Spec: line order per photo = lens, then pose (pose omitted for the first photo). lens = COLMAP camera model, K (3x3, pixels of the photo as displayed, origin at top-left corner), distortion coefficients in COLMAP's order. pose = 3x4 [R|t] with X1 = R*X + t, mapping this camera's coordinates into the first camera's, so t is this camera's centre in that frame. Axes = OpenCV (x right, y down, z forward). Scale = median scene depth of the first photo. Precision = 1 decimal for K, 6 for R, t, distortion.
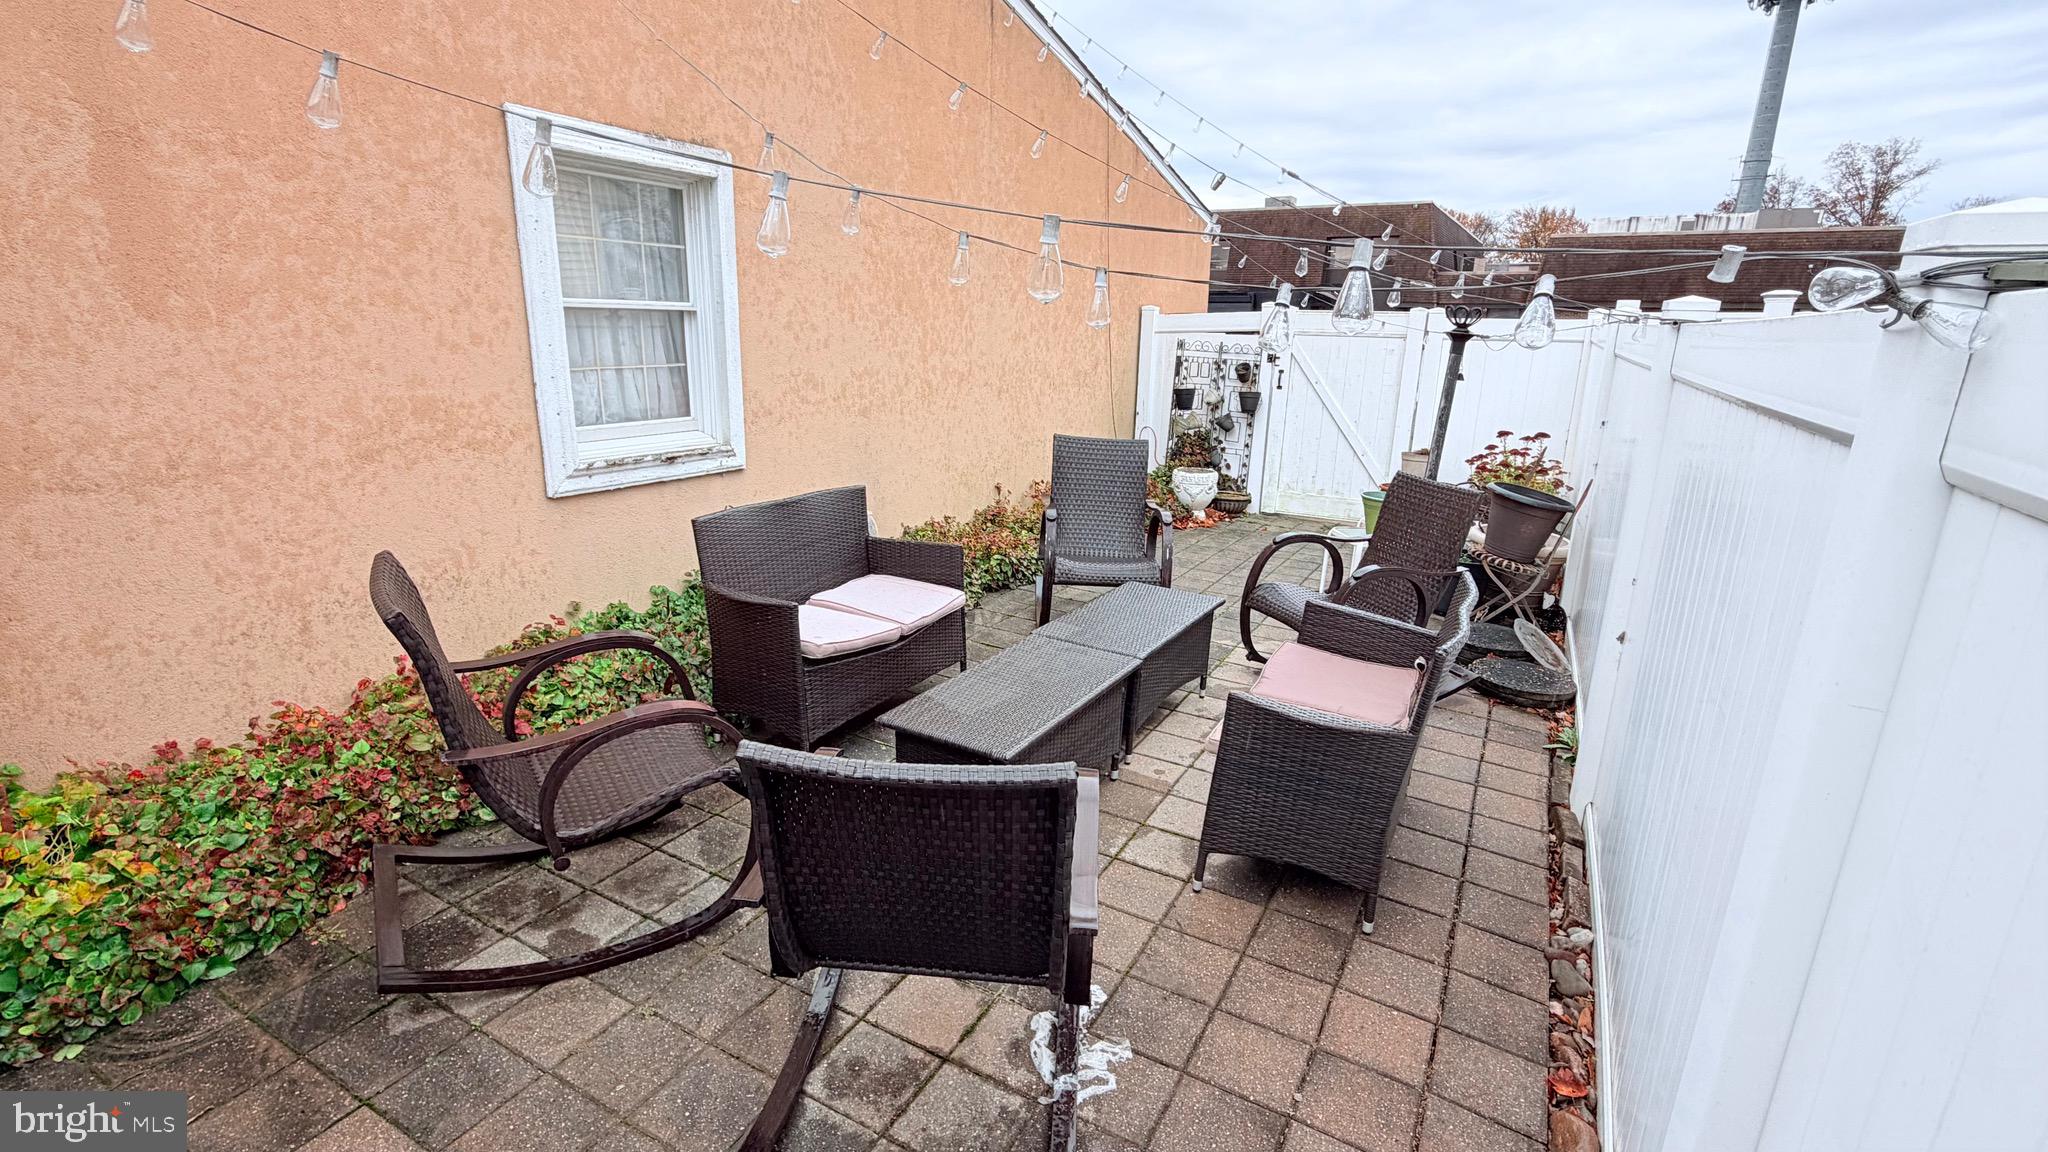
lens RADIAL K [[957.7, 0, 1023.4], [0, 957.7, 583.0], [0, 0, 1]] dist [0.001437, 0.000201]
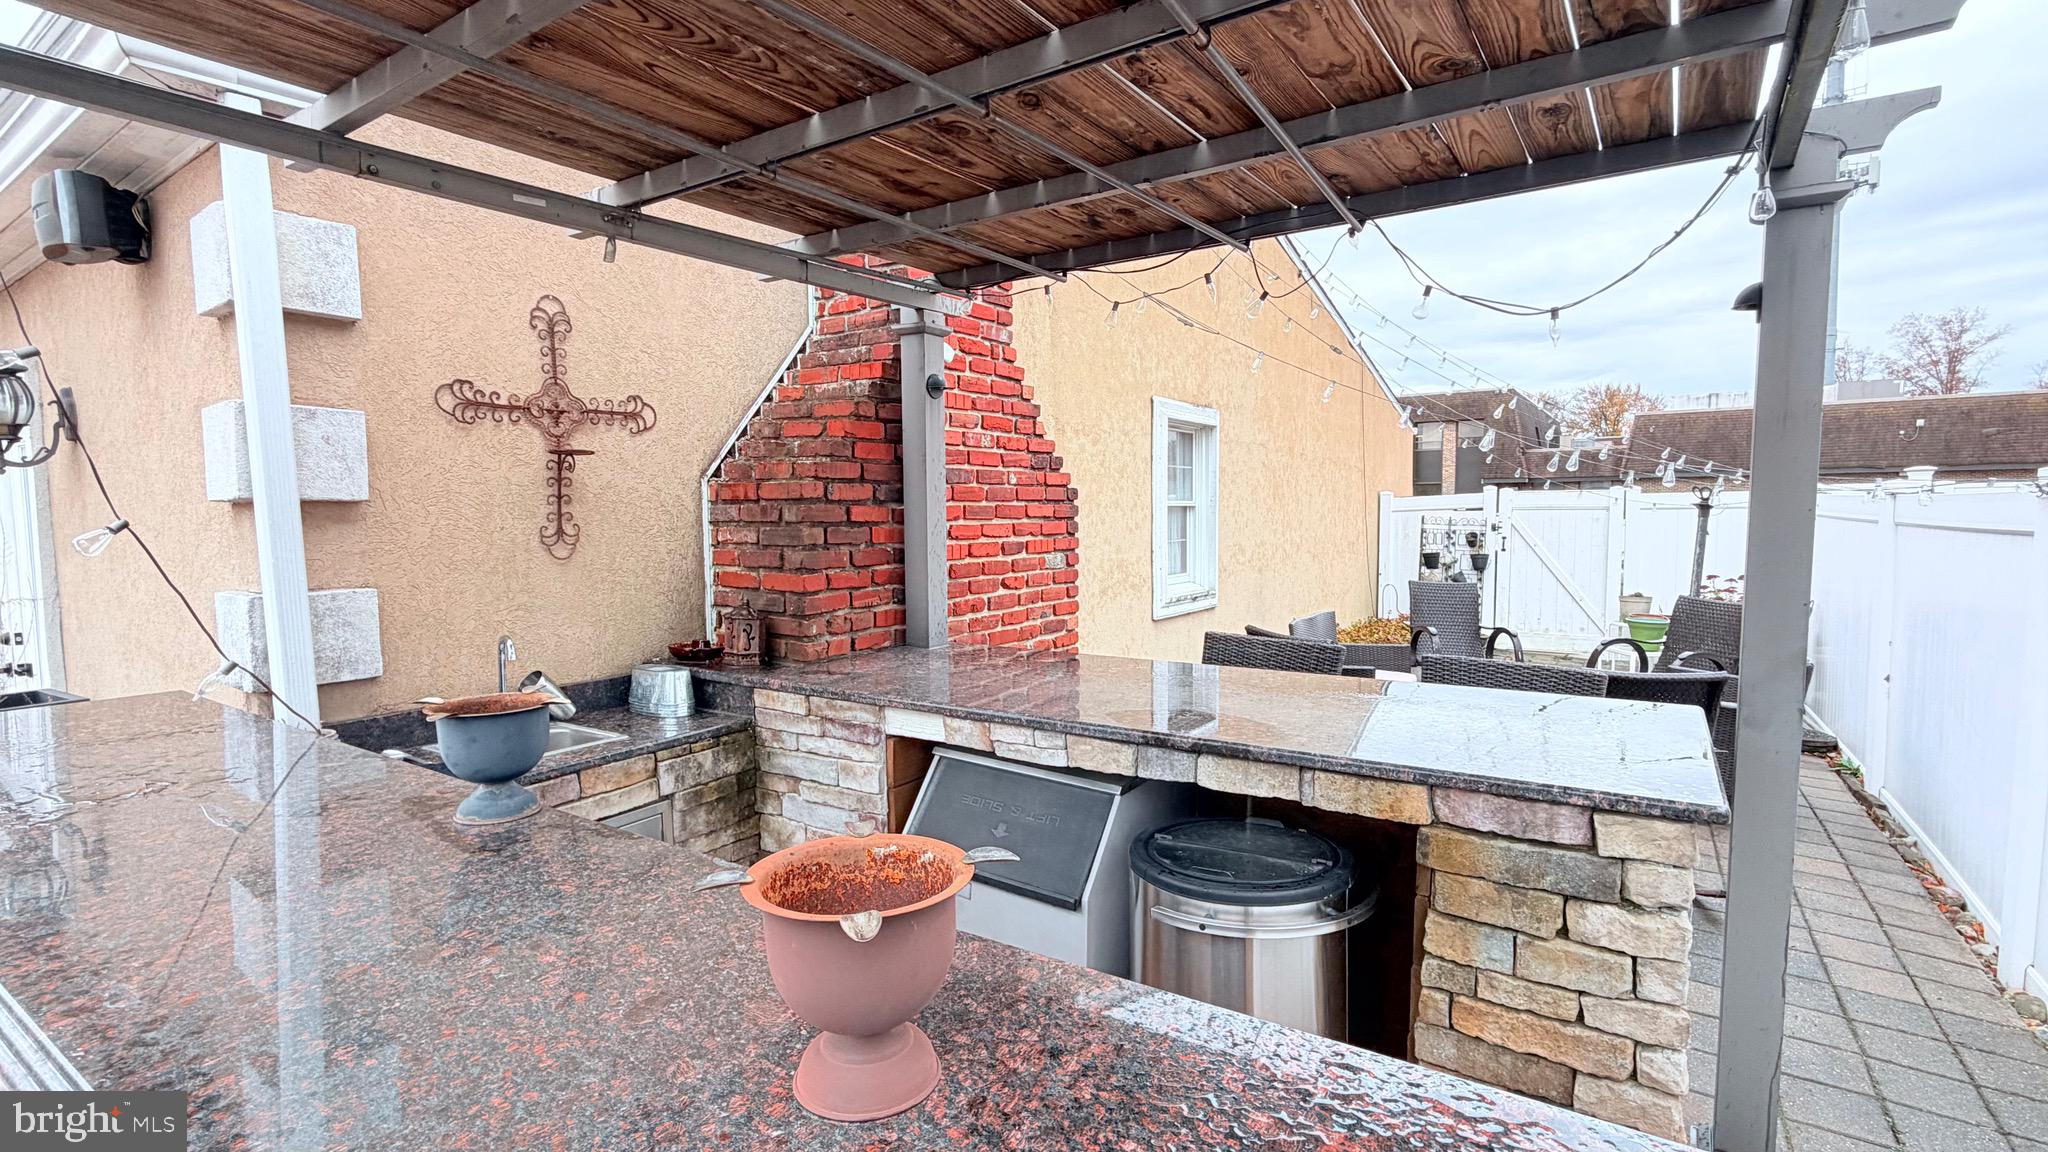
lens RADIAL K [[957.7, 0, 1021.2], [0, 957.7, 576.5], [0, 0, 1]] dist [0.001437, 0.000201]
pose [[0.996969, -0.026941, -0.072986, -0.278561], [0.012183, 0.980616, -0.195560, 0.071587], [0.076840, 0.194078, 0.977972, -0.288032]]
